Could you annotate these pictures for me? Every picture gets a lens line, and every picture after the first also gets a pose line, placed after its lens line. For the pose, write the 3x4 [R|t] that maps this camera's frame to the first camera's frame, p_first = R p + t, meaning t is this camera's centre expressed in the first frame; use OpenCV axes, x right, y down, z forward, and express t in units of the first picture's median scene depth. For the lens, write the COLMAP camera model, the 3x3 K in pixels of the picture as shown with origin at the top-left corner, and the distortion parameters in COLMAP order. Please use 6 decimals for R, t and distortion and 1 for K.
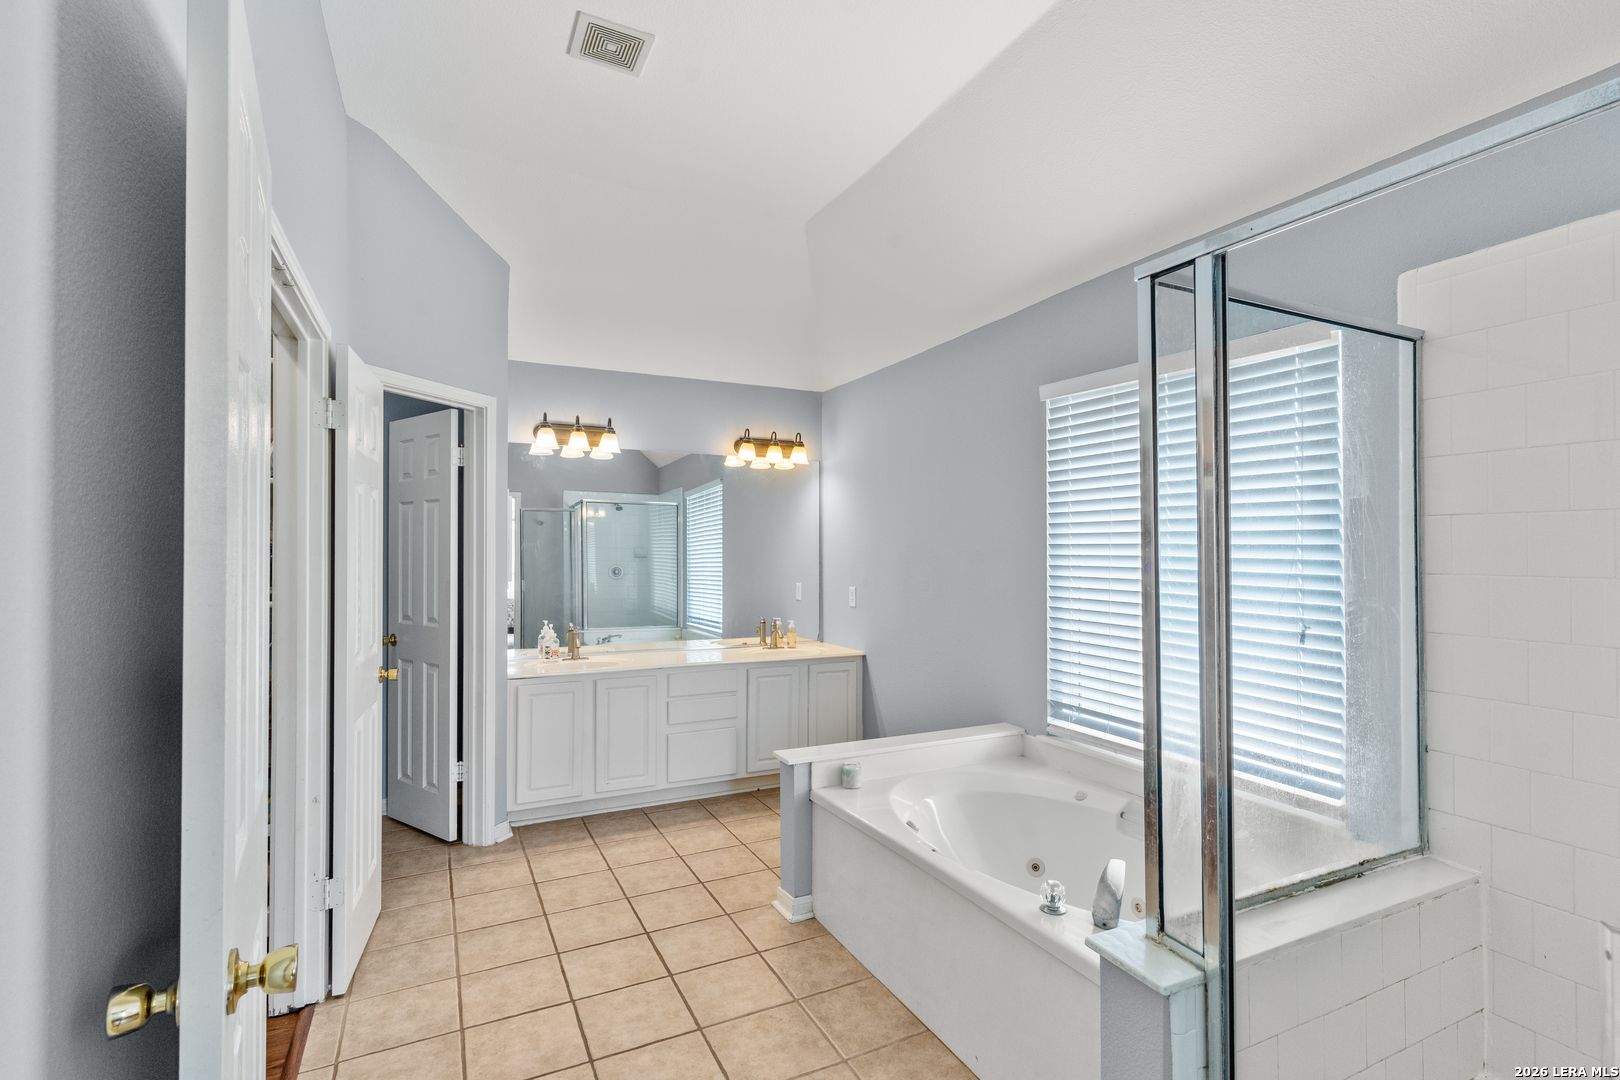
lens RADIAL K [[771.3, 0, 811.1], [0, 771.3, 538.8], [0, 0, 1]] dist [0.004821, 0.000756]
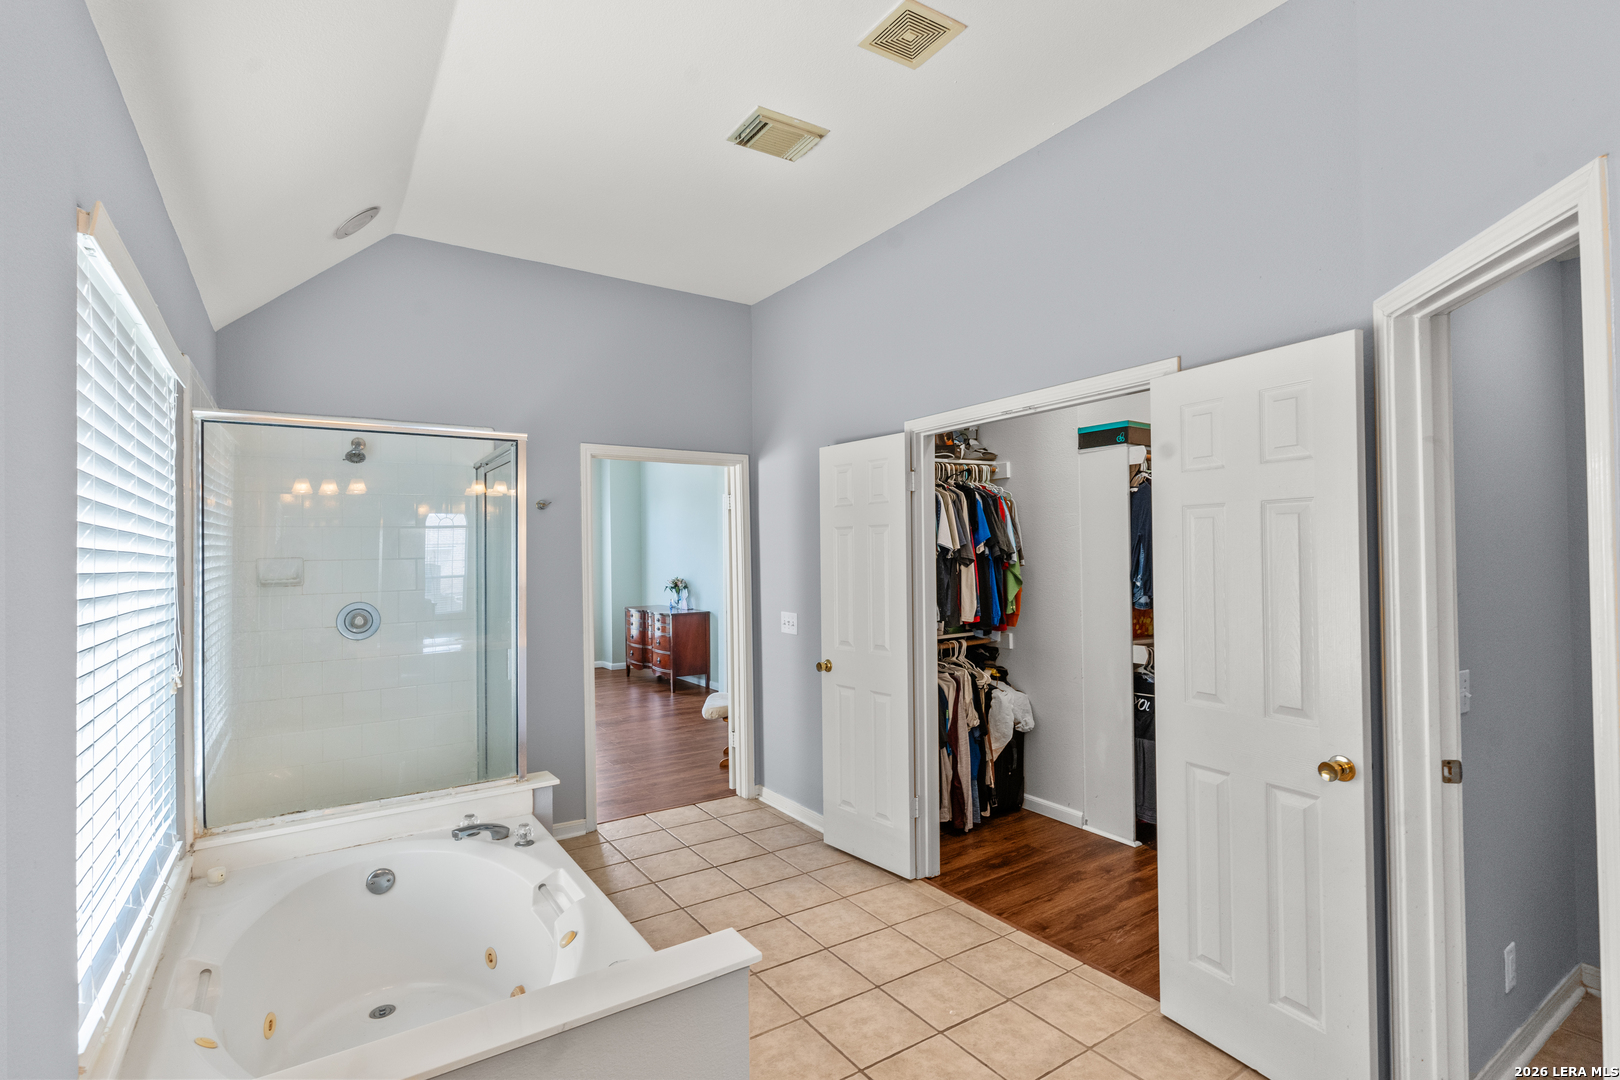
lens RADIAL K [[771.3, 0, 809.5], [0, 771.3, 551.6], [0, 0, 1]] dist [0.004821, 0.000756]
pose [[-0.991873, 0.010342, -0.126814, -0.019904], [0.013253, 0.999667, -0.022136, -0.005362], [0.126543, -0.023636, -0.991679, 2.007548]]
